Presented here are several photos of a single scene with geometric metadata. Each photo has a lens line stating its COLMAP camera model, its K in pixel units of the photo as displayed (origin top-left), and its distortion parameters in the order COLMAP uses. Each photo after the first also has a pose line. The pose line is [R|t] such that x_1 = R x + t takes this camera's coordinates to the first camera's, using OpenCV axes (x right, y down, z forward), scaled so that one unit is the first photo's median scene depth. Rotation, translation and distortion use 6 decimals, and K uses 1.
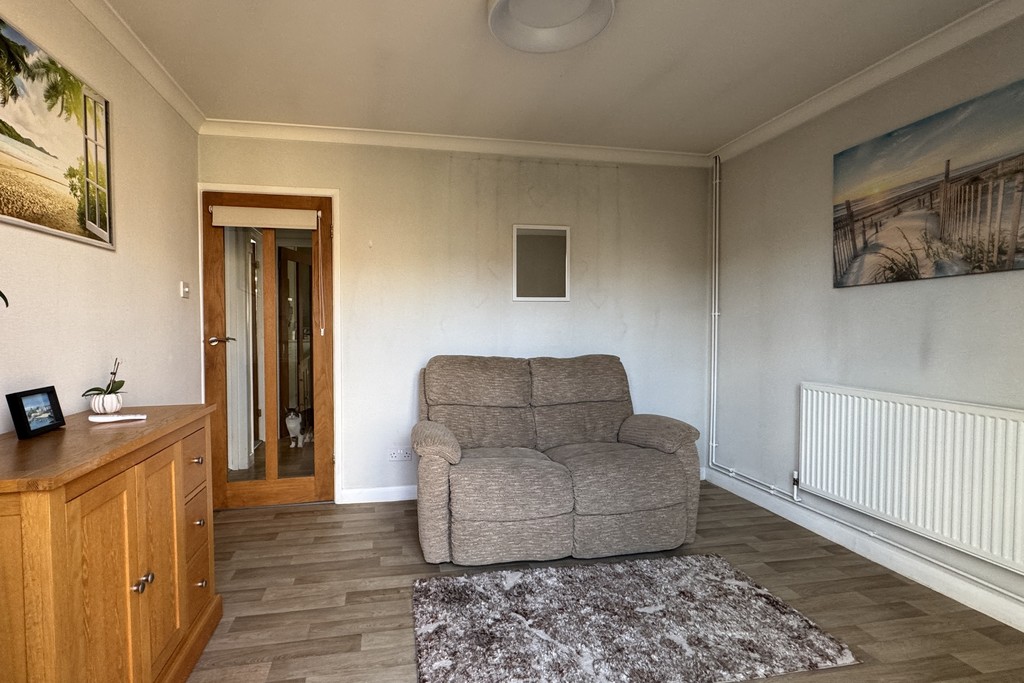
lens RADIAL K [[479.9, 0, 482.7], [0, 479.9, 339.7], [0, 0, 1]] dist [-0.001967, 0.000880]
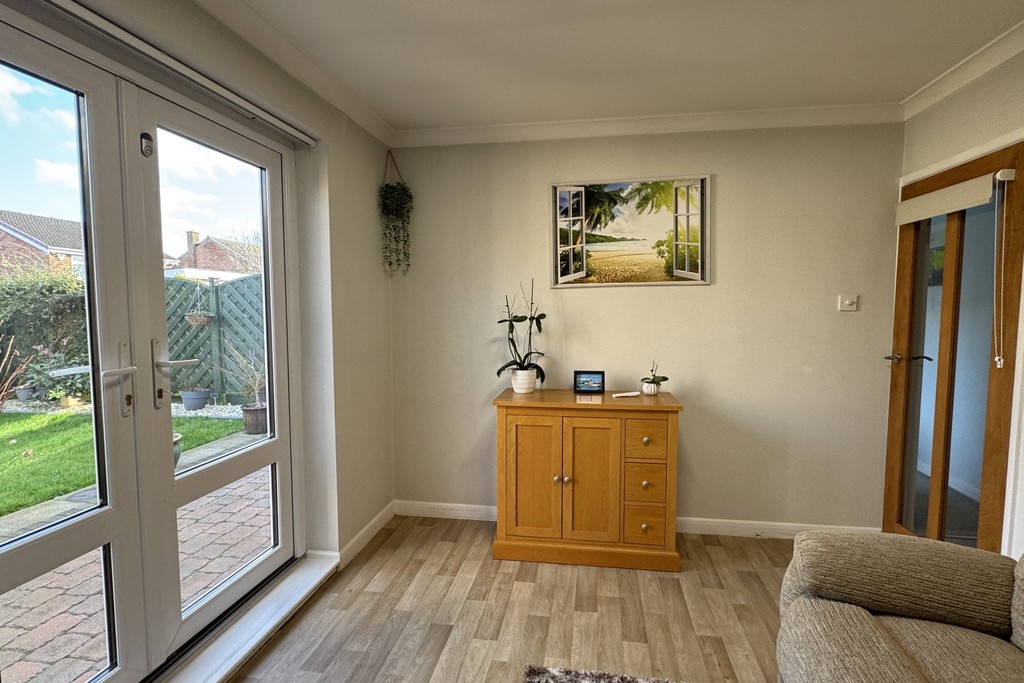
lens RADIAL K [[479.9, 0, 518.4], [0, 479.9, 339.8], [0, 0, 1]] dist [-0.001967, 0.000880]
pose [[-0.324049, 0.071637, -0.943324, 0.829200], [-0.024417, 0.996163, 0.084037, -0.149042], [0.945725, 0.050266, -0.321056, 1.072616]]
